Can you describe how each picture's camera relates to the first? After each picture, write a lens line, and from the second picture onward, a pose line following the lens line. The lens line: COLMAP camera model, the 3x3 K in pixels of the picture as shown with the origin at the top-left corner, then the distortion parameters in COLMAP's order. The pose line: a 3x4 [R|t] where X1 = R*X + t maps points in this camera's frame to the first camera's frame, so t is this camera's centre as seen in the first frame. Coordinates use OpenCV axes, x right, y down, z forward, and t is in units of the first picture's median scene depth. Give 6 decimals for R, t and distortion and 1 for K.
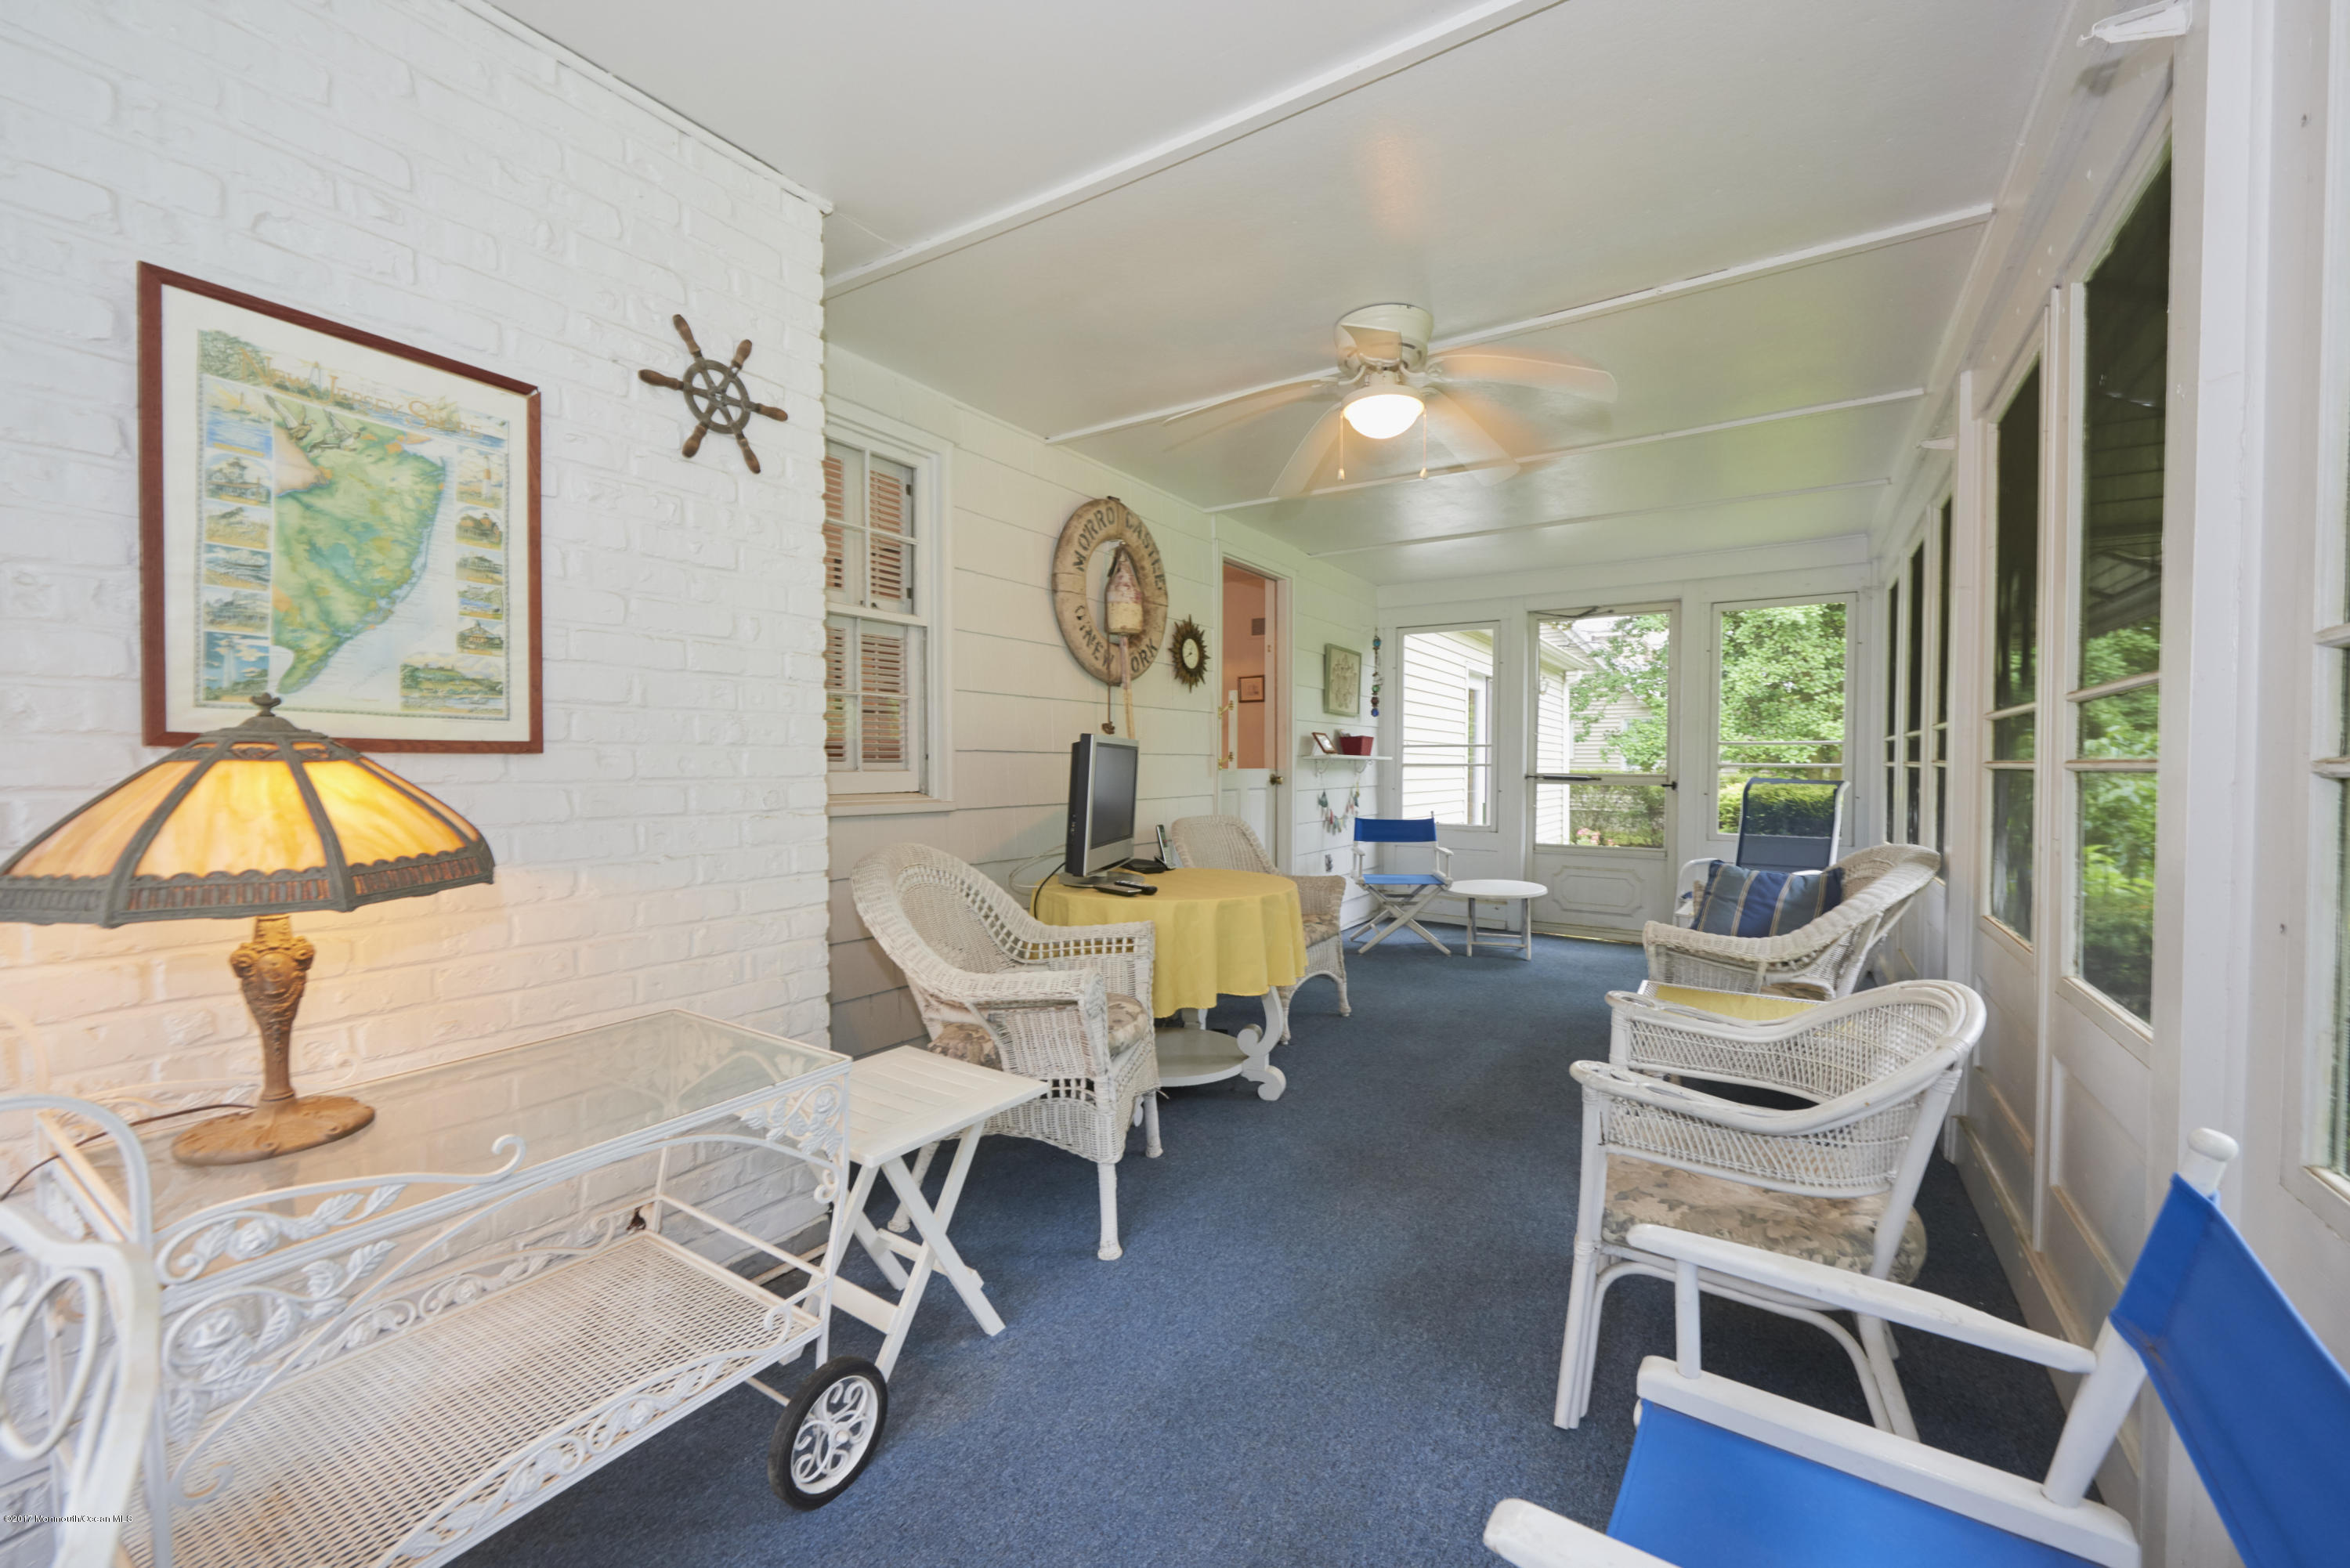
lens RADIAL K [[941.2, 0, 1175.6], [0, 941.2, 779.1], [0, 0, 1]] dist [-0.002125, -0.000036]
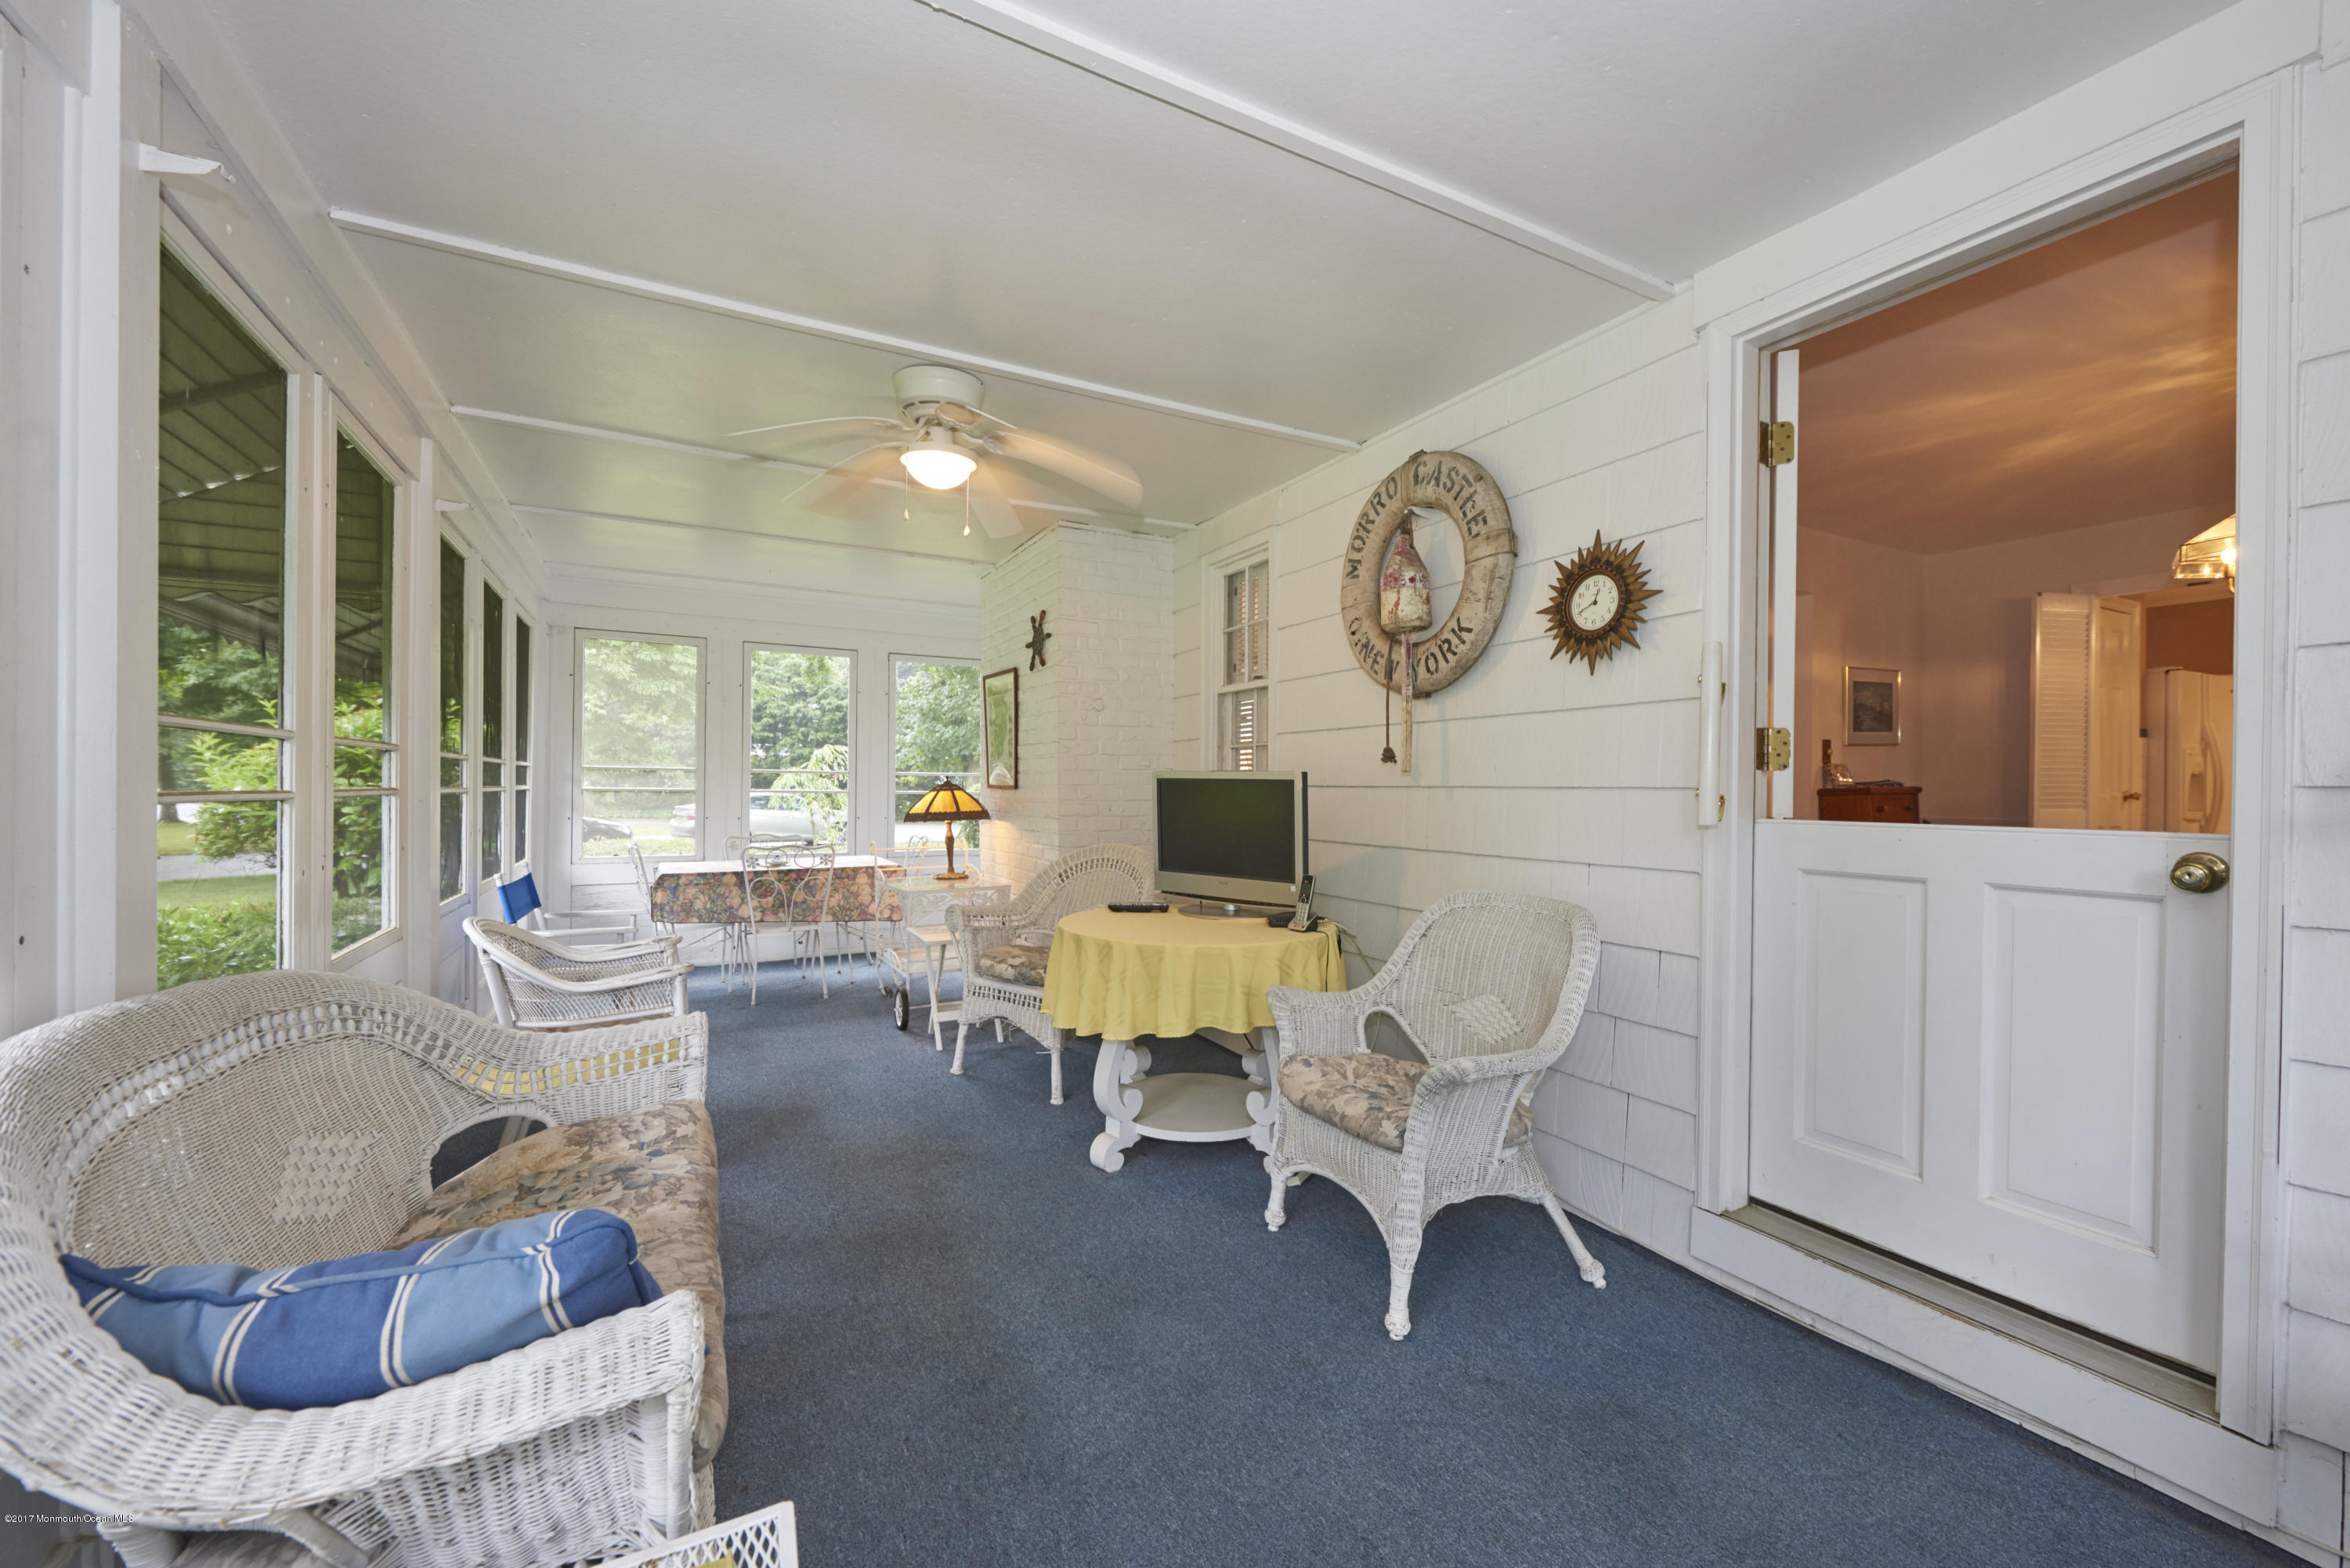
lens RADIAL K [[941.2, 0, 1174.2], [0, 941.2, 786.5], [0, 0, 1]] dist [-0.002125, -0.000036]
pose [[-0.474809, -0.003695, -0.880081, 0.625892], [-0.023860, 0.999678, 0.008676, -0.025280], [0.879765, 0.025118, -0.474744, 1.066520]]
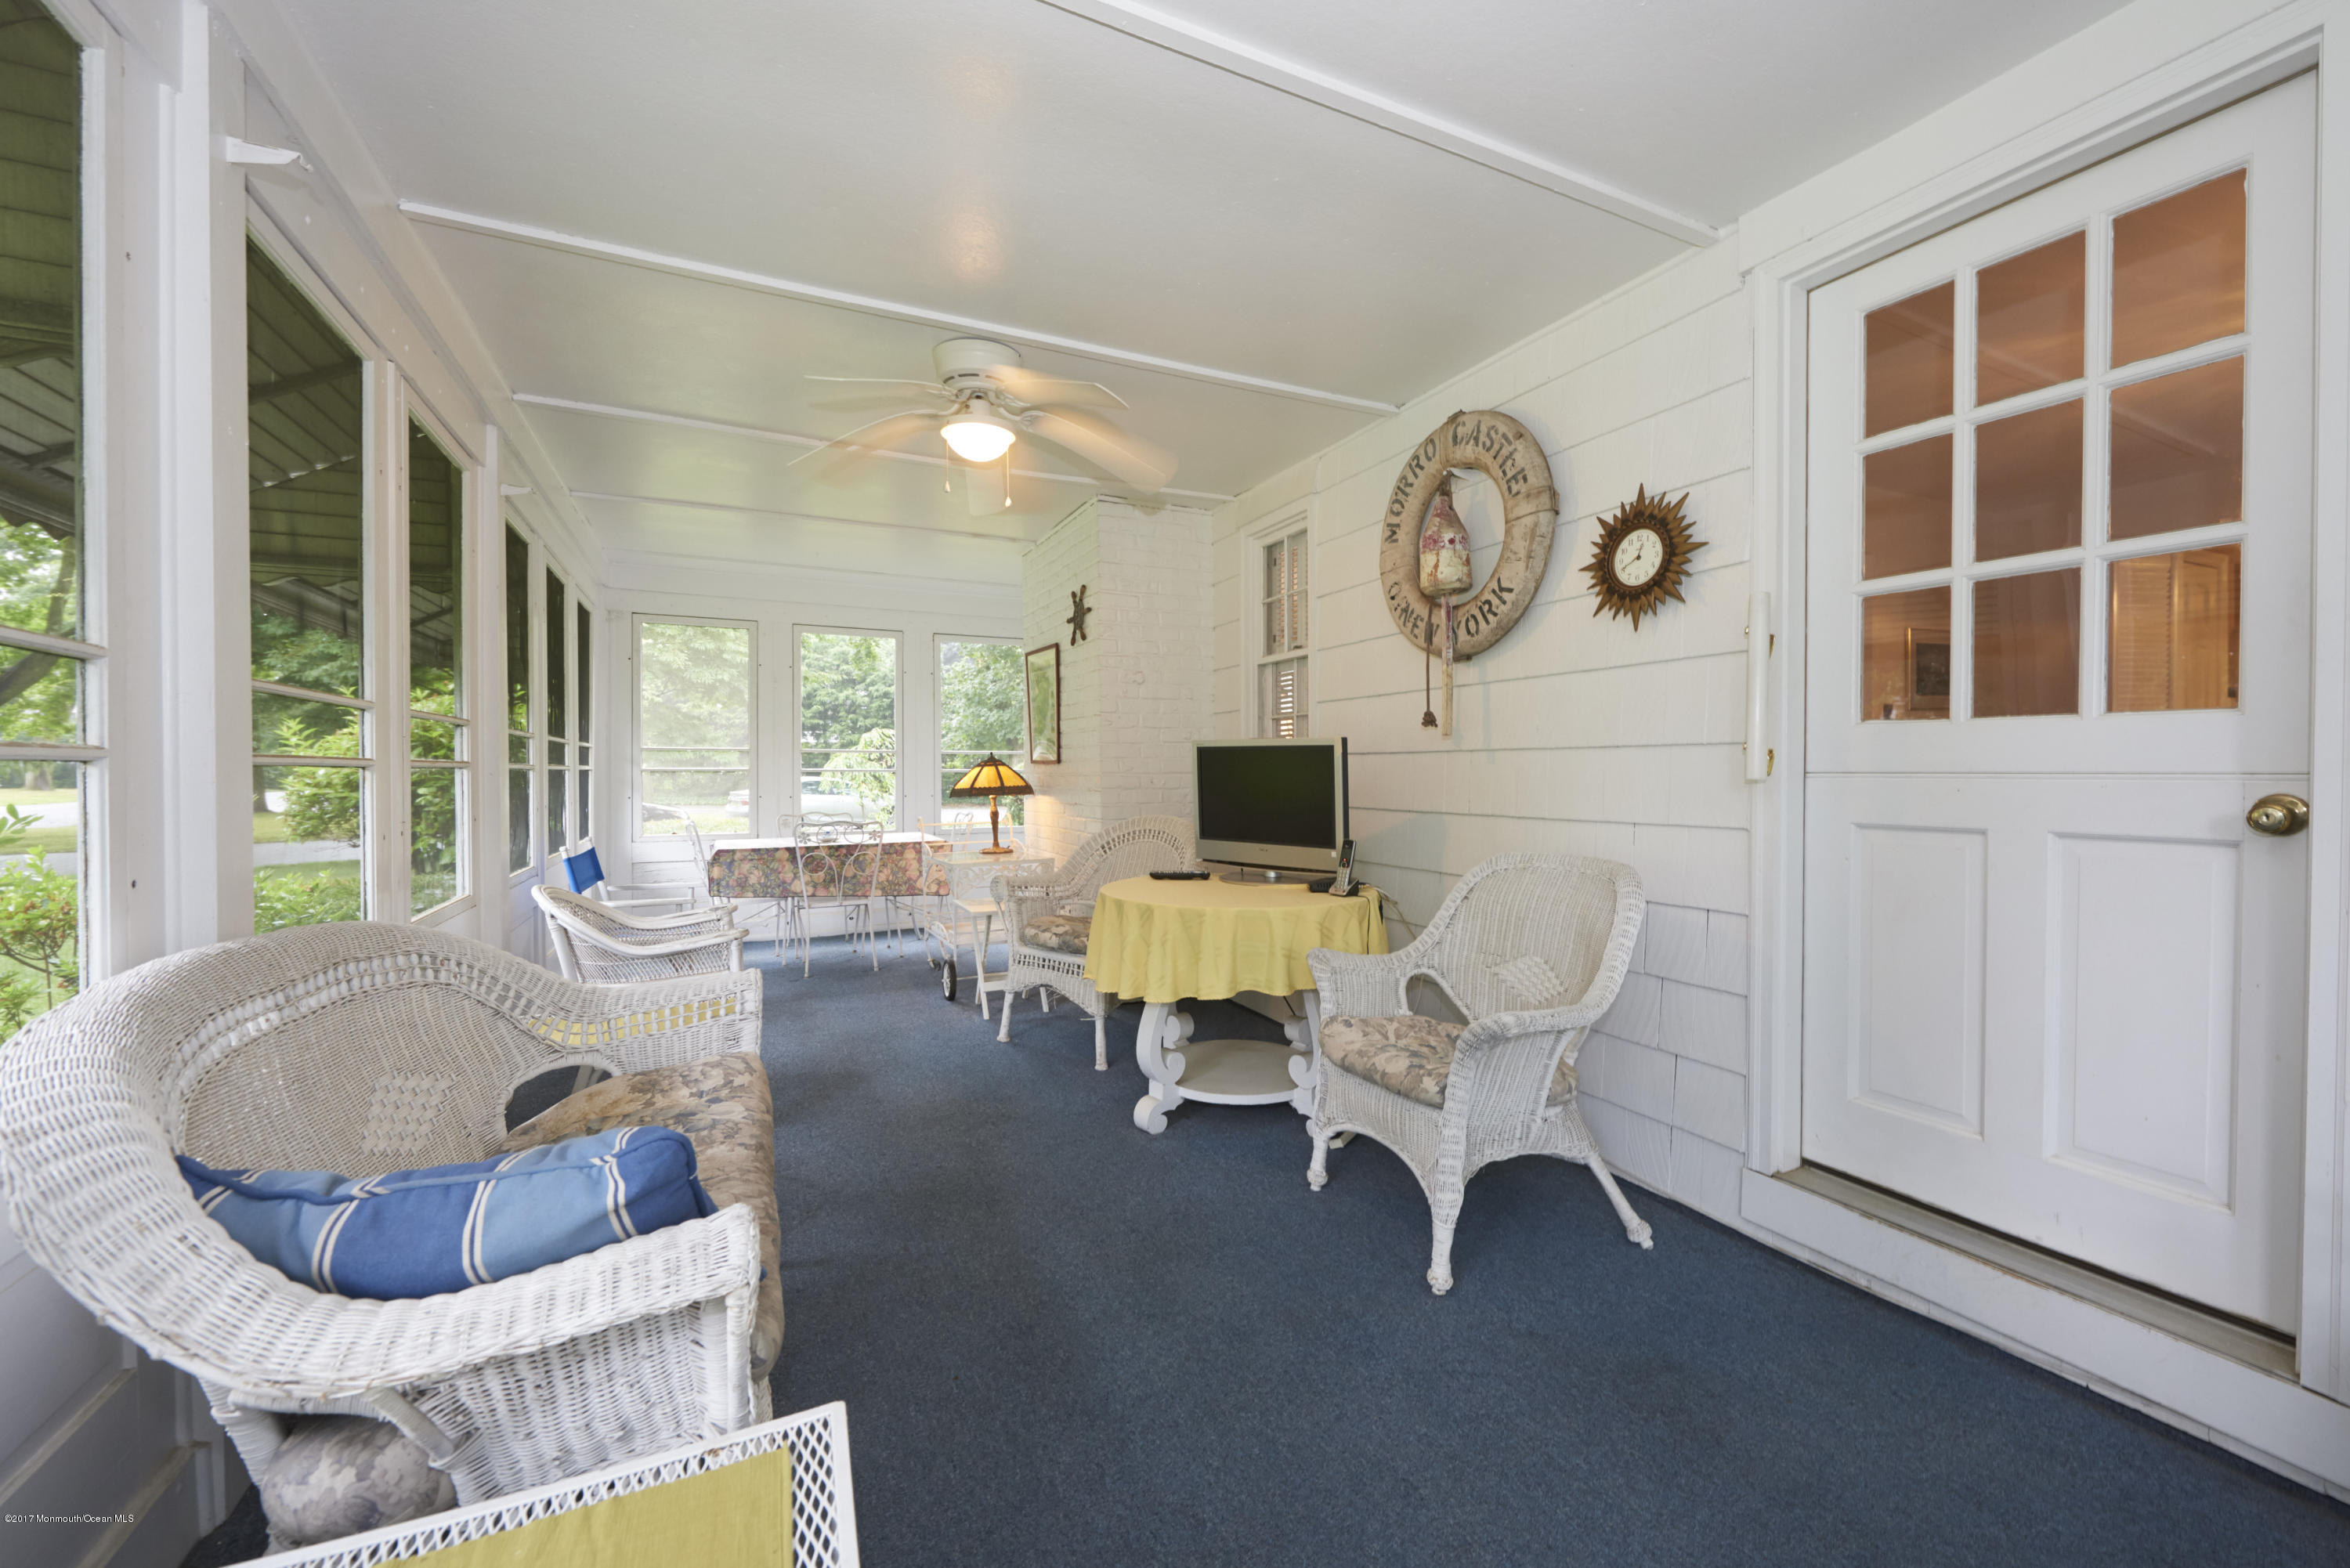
lens RADIAL K [[941.2, 0, 1173.7], [0, 941.2, 777.3], [0, 0, 1]] dist [-0.002125, -0.000036]
pose [[-0.515683, 0.006598, -0.856754, 0.628298], [-0.014146, 0.999768, 0.016213, -0.012246], [0.856662, 0.020480, -0.515471, 1.071609]]
